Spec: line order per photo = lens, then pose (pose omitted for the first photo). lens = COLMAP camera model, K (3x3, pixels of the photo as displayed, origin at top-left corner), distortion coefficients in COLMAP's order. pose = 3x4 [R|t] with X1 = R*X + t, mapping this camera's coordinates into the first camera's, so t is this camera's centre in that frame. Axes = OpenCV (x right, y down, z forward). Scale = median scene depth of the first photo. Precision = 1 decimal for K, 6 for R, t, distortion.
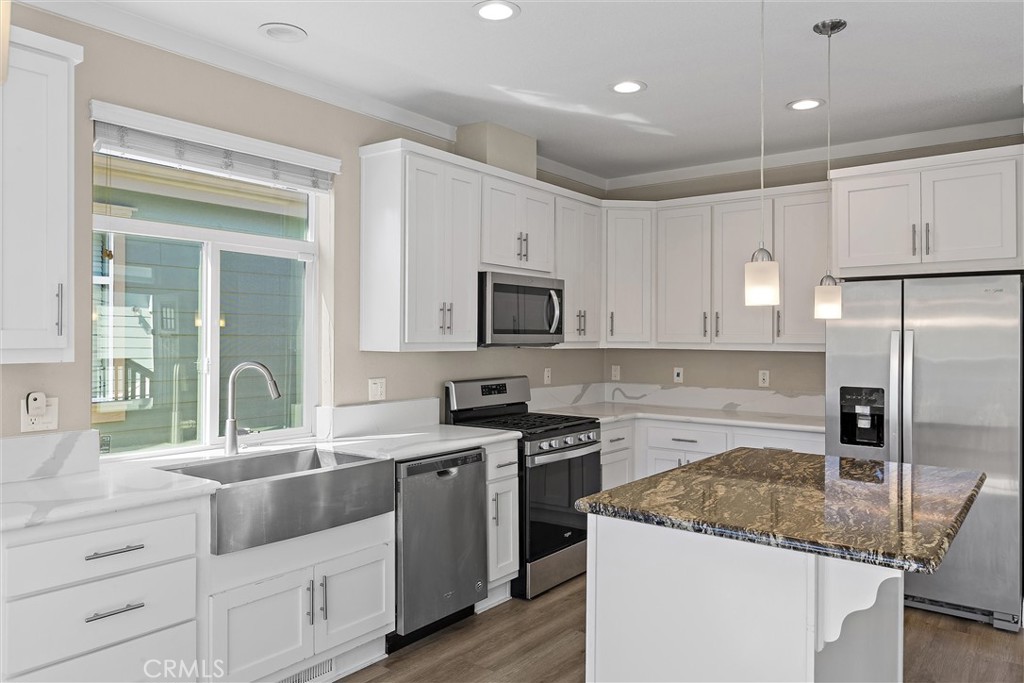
lens RADIAL K [[722.7, 0, 514.3], [0, 722.7, 330.5], [0, 0, 1]] dist [0.010064, -0.000373]
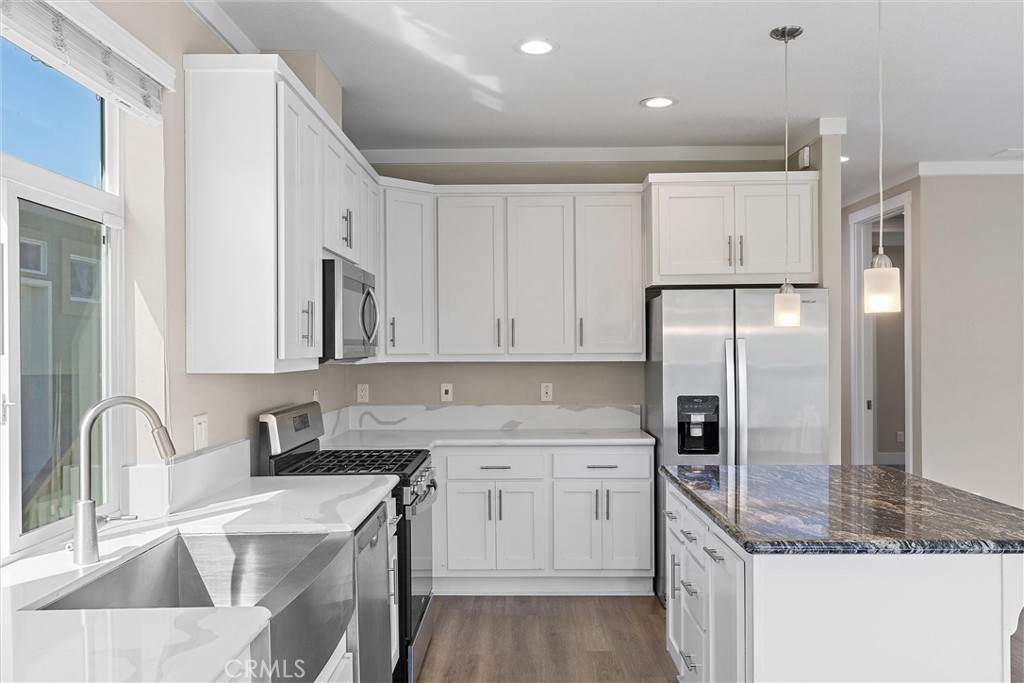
lens RADIAL K [[842.7, 0, 515.5], [0, 842.7, 348.0], [0, 0, 1]] dist [-0.007542, 0.011914]
pose [[0.800140, -0.010491, 0.599721, -0.416299], [0.004957, 0.999929, 0.010879, -0.001198], [-0.599792, -0.005732, 0.800135, 0.222721]]
